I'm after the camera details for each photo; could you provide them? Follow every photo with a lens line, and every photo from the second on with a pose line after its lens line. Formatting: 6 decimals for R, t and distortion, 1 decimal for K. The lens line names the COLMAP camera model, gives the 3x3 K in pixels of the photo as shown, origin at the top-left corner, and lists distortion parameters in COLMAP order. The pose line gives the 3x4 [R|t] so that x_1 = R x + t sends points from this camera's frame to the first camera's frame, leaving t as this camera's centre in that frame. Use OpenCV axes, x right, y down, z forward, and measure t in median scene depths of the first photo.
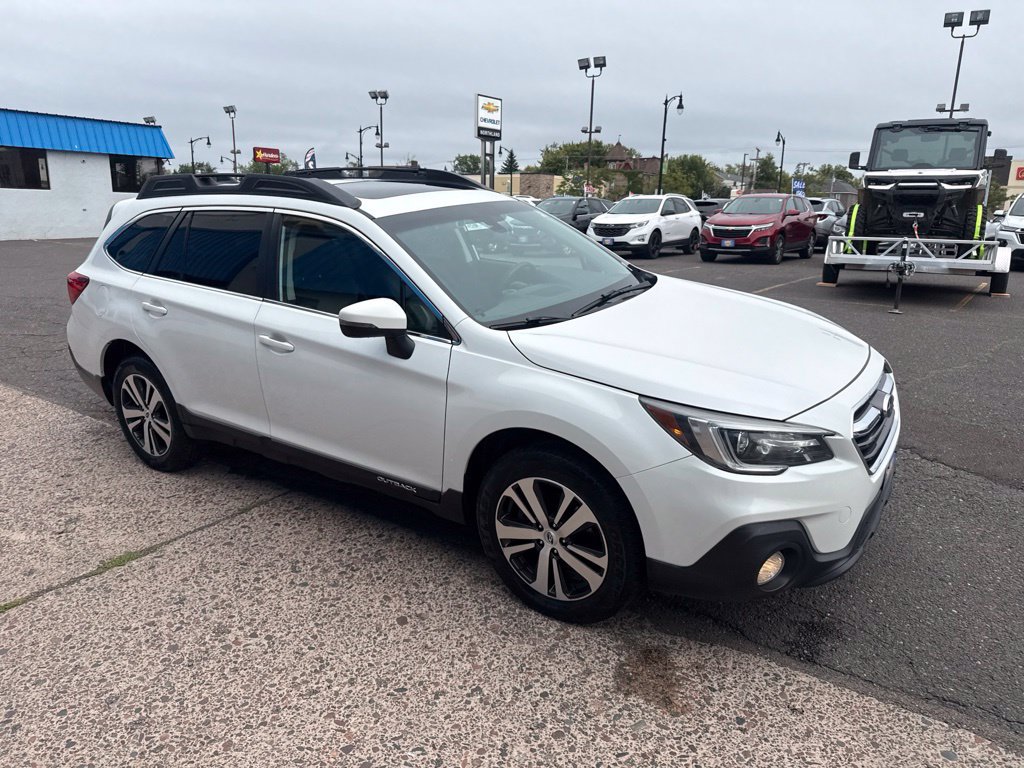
lens RADIAL K [[717.1, 0, 516.1], [0, 717.1, 391.4], [0, 0, 1]] dist [0.037198, -0.043299]
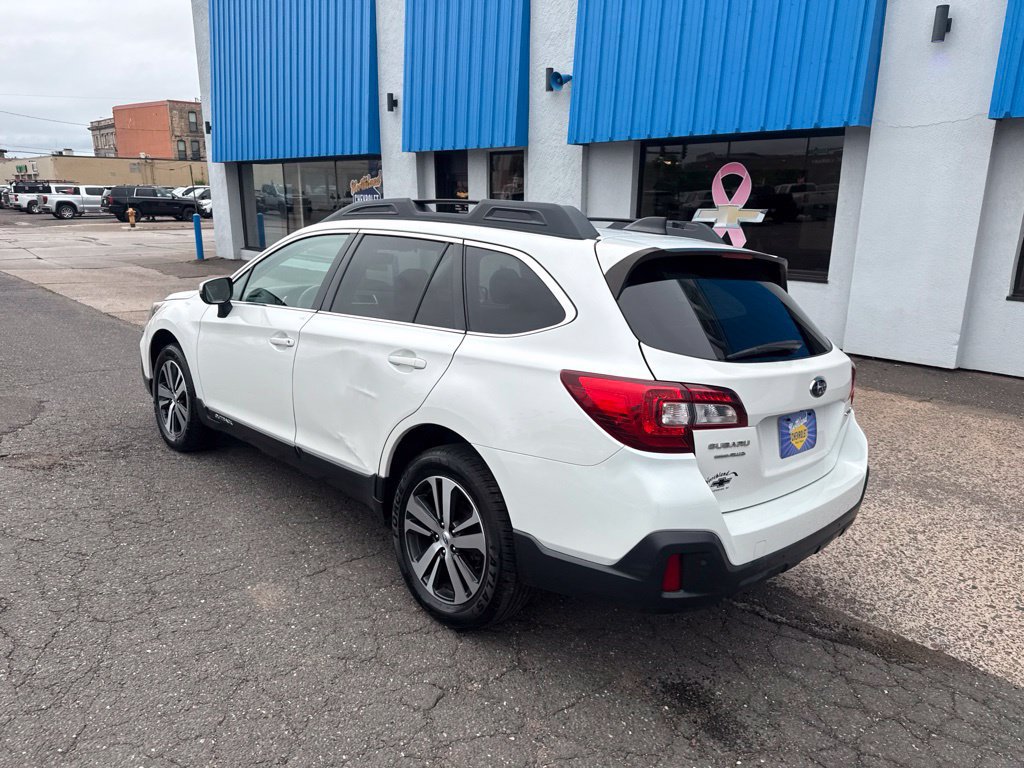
lens RADIAL K [[717.1, 0, 514.7], [0, 717.1, 389.3], [0, 0, 1]] dist [0.037198, -0.043299]
pose [[-0.980909, -0.079227, 0.177594, -0.505941], [0.017676, 0.873140, 0.487150, -0.597258], [-0.193660, 0.480989, -0.855070, 2.045193]]
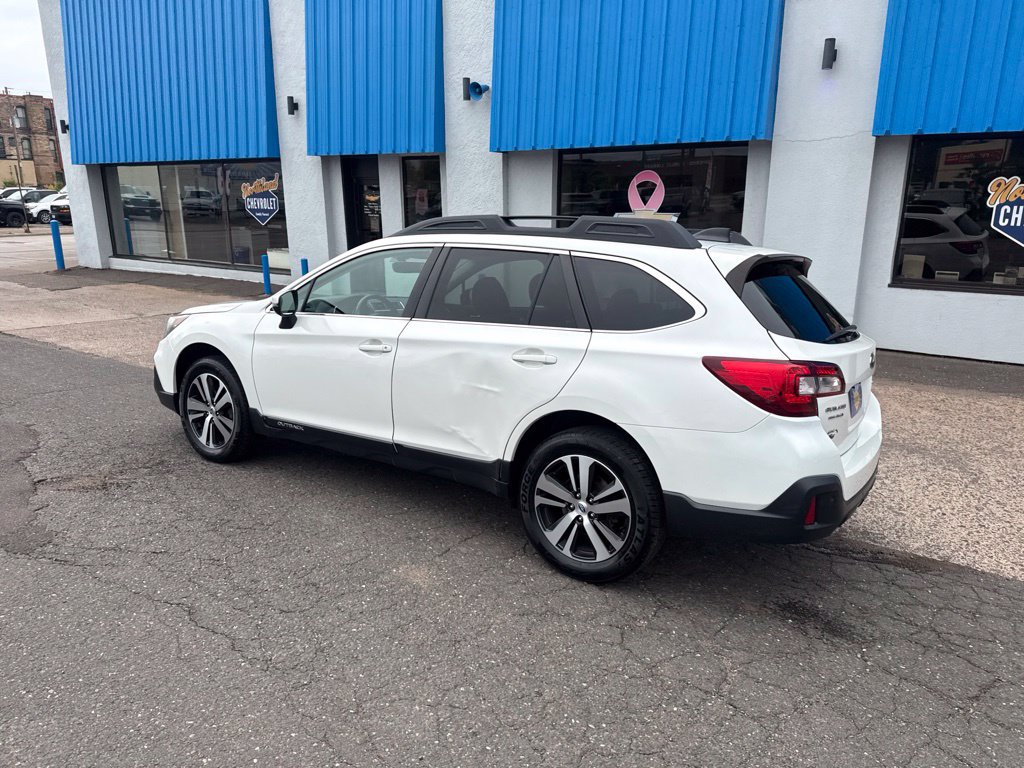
lens RADIAL K [[717.1, 0, 514.1], [0, 717.1, 389.4], [0, 0, 1]] dist [0.037198, -0.043299]
pose [[-0.999593, -0.020052, -0.020270, -0.207791], [-0.027393, 0.872637, 0.487600, -0.647740], [0.007911, 0.487957, -0.872832, 2.186578]]
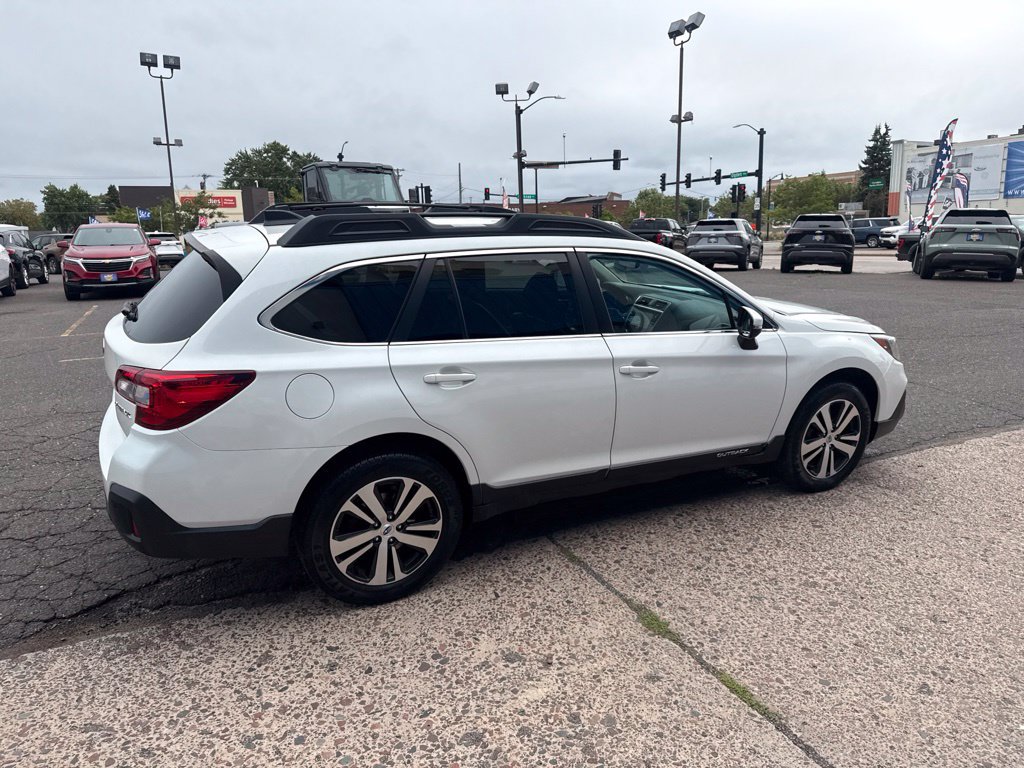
lens RADIAL K [[717.1, 0, 519.3], [0, 717.1, 381.1], [0, 0, 1]] dist [0.037198, -0.043299]
pose [[0.476443, -0.204449, 0.855104, -1.180440], [0.245014, 0.964933, 0.094193, -0.172486], [-0.844376, 0.164635, 0.509829, 0.540427]]
